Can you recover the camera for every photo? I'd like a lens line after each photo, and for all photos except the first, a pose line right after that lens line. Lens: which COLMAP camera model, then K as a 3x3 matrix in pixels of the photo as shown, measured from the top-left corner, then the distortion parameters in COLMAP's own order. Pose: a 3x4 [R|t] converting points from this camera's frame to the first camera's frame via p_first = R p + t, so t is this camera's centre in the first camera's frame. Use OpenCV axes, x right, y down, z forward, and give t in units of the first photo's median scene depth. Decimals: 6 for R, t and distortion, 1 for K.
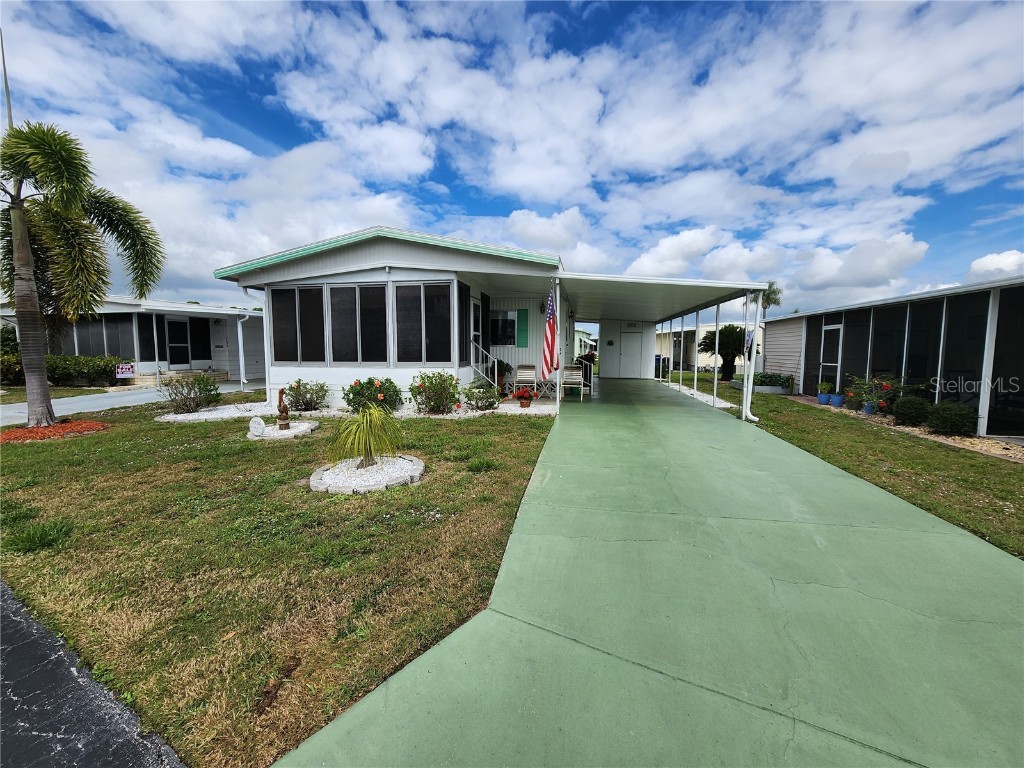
lens RADIAL K [[418.9, 0, 514.7], [0, 418.9, 378.9], [0, 0, 1]] dist [0.000245, 0.000115]
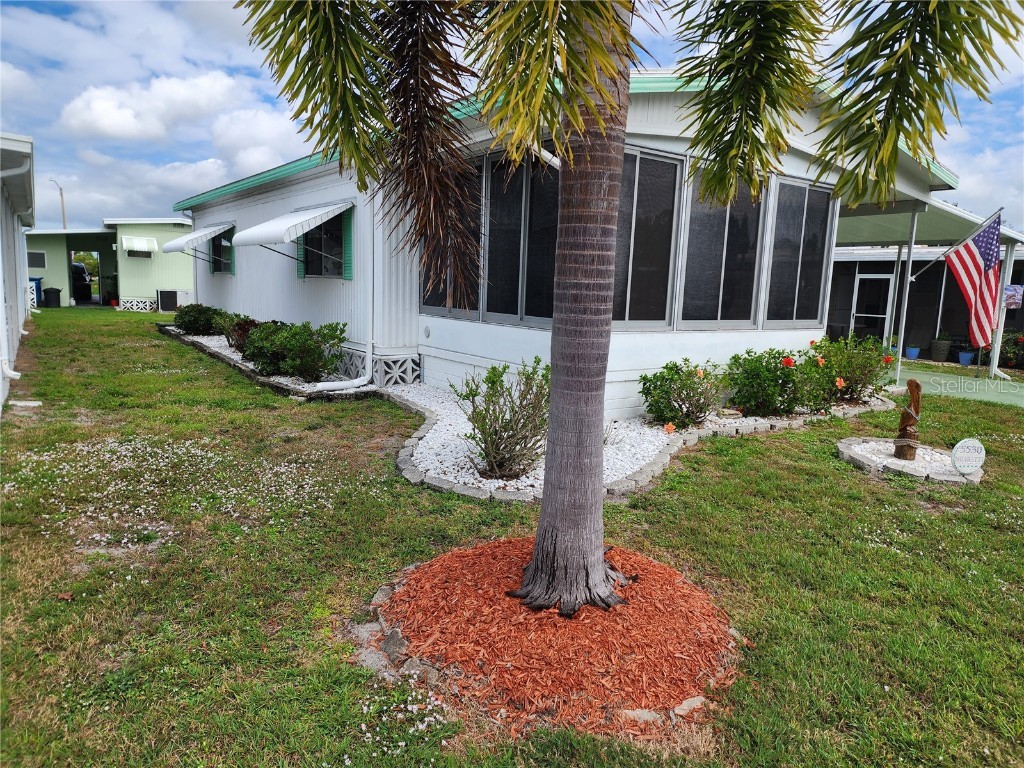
lens RADIAL K [[685.7, 0, 512.0], [0, 685.7, 384.0], [0, 0, 1]] dist [0.083621, -0.075953]
pose [[0.695942, -0.076484, 0.714013, -1.162532], [0.019069, 0.995929, 0.088096, -0.042851], [-0.717845, -0.047695, 0.694568, 0.580121]]
